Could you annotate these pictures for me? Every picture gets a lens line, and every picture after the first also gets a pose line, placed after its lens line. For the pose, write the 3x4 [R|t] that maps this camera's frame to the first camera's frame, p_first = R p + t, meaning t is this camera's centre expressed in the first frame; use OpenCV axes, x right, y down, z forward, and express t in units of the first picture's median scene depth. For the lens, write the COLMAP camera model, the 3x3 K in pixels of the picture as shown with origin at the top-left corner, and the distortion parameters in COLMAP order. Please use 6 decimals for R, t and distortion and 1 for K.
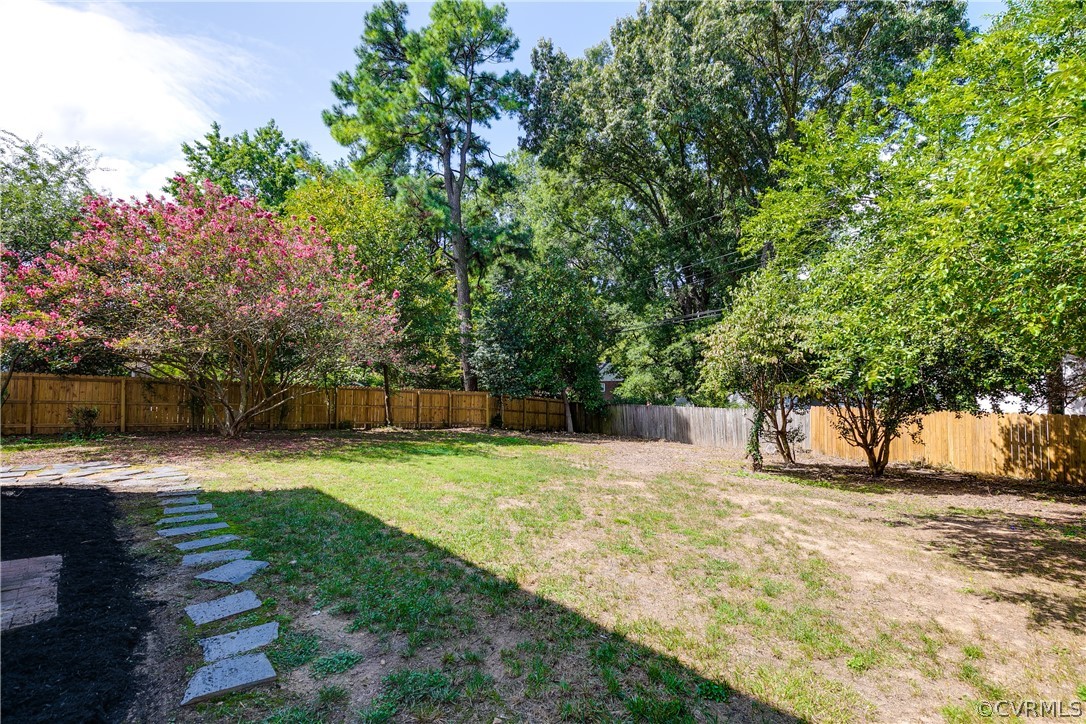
lens RADIAL K [[480.0, 0, 543.4], [0, 480.0, 376.1], [0, 0, 1]] dist [0.000833, 0.000353]
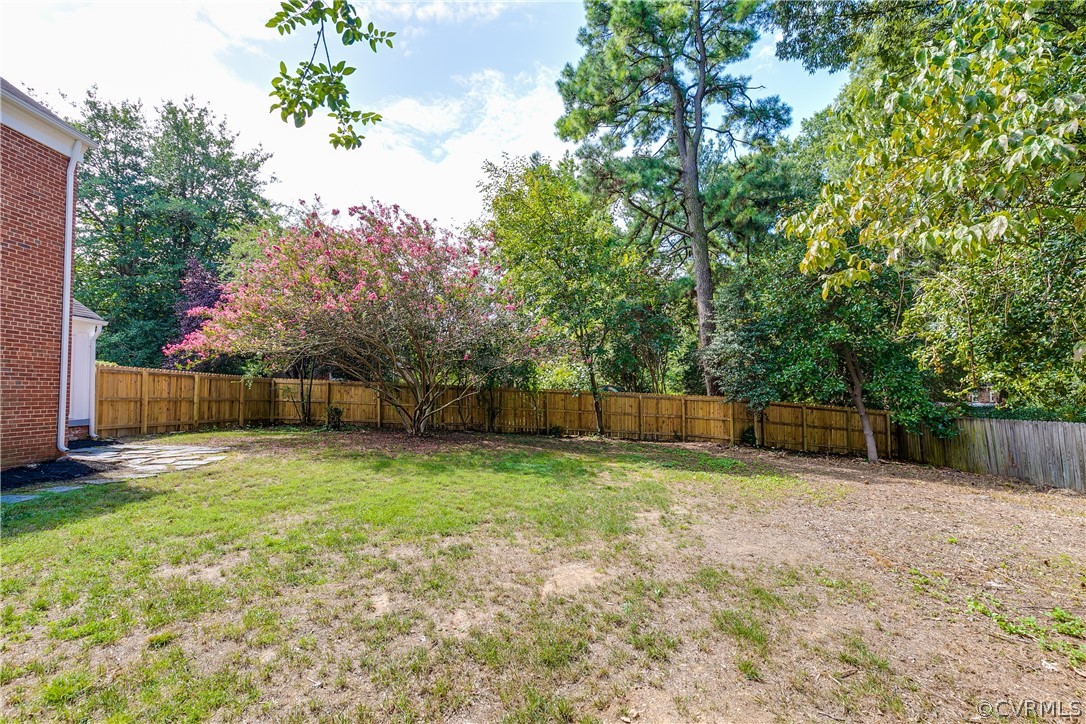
lens RADIAL K [[480.0, 0, 543.4], [0, 480.0, 376.1], [0, 0, 1]] dist [0.000833, 0.000353]
pose [[0.743951, -0.029509, -0.667582, 0.176236], [0.015026, 0.999511, -0.027437, 0.017076], [0.668065, 0.010381, 0.744030, 0.247383]]
